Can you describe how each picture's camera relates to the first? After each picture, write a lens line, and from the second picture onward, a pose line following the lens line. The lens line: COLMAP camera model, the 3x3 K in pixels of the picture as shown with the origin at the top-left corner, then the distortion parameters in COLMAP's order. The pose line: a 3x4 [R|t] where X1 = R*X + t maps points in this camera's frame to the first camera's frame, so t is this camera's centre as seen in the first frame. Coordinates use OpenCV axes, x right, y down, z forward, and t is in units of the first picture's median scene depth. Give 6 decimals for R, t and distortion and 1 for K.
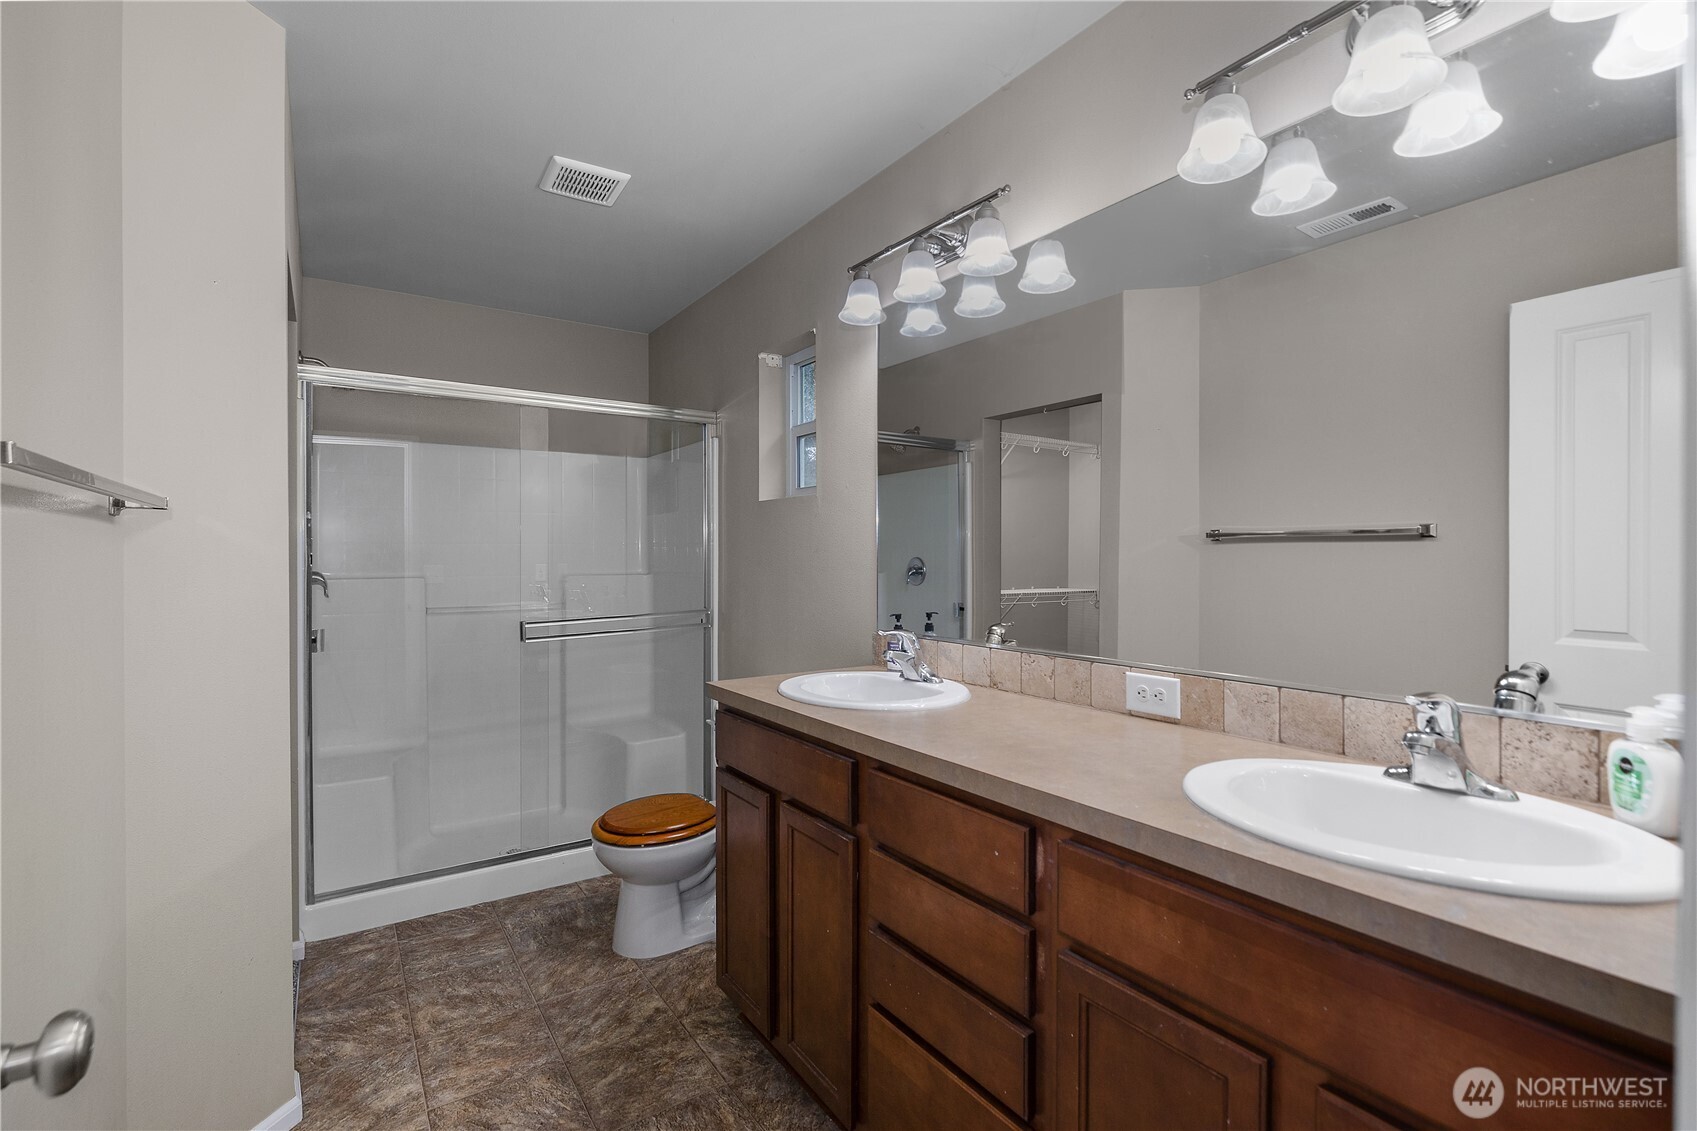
lens RADIAL K [[762.5, 0, 846.6], [0, 762.5, 557.2], [0, 0, 1]] dist [-0.004752, -0.000070]
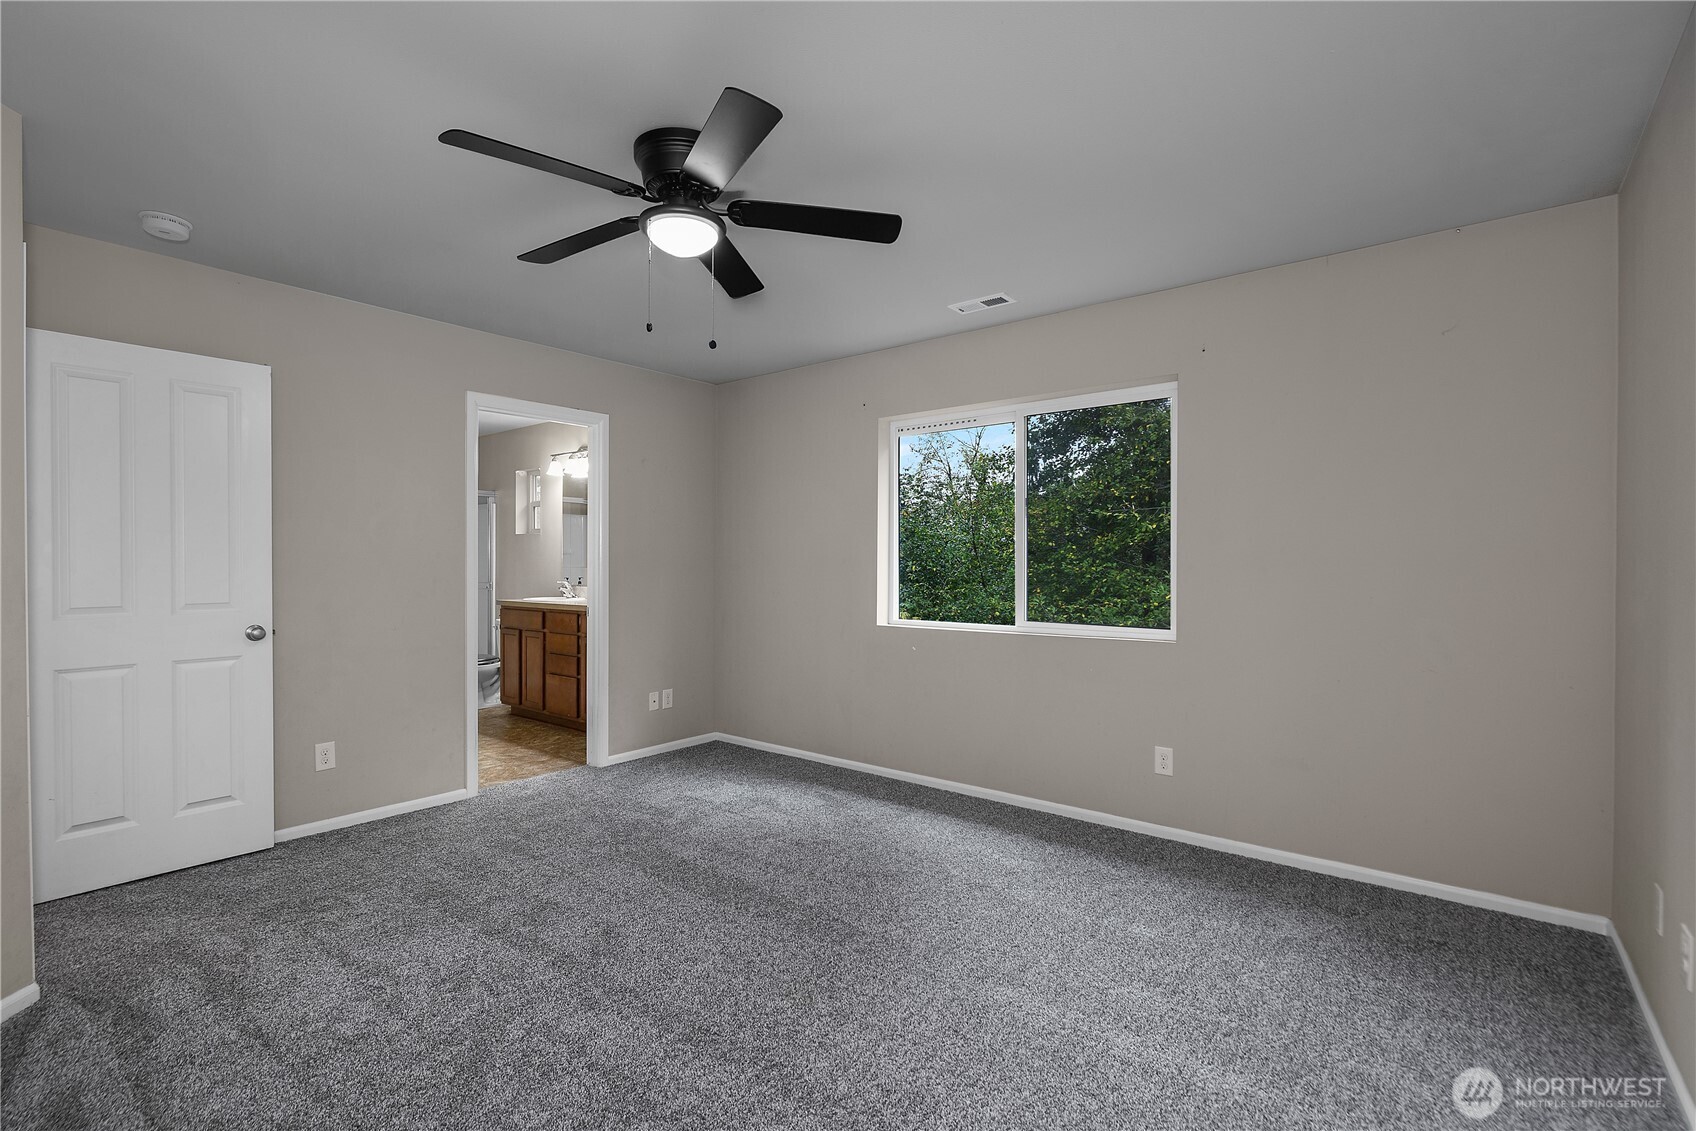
lens RADIAL K [[762.0, 0, 852.2], [0, 762.0, 546.8], [0, 0, 1]] dist [-0.004752, -0.000070]
pose [[0.954099, -0.002259, 0.299481, 0.177475], [0.003383, 0.999989, -0.003237, -0.023959], [-0.299471, 0.004102, 0.954097, -1.598400]]
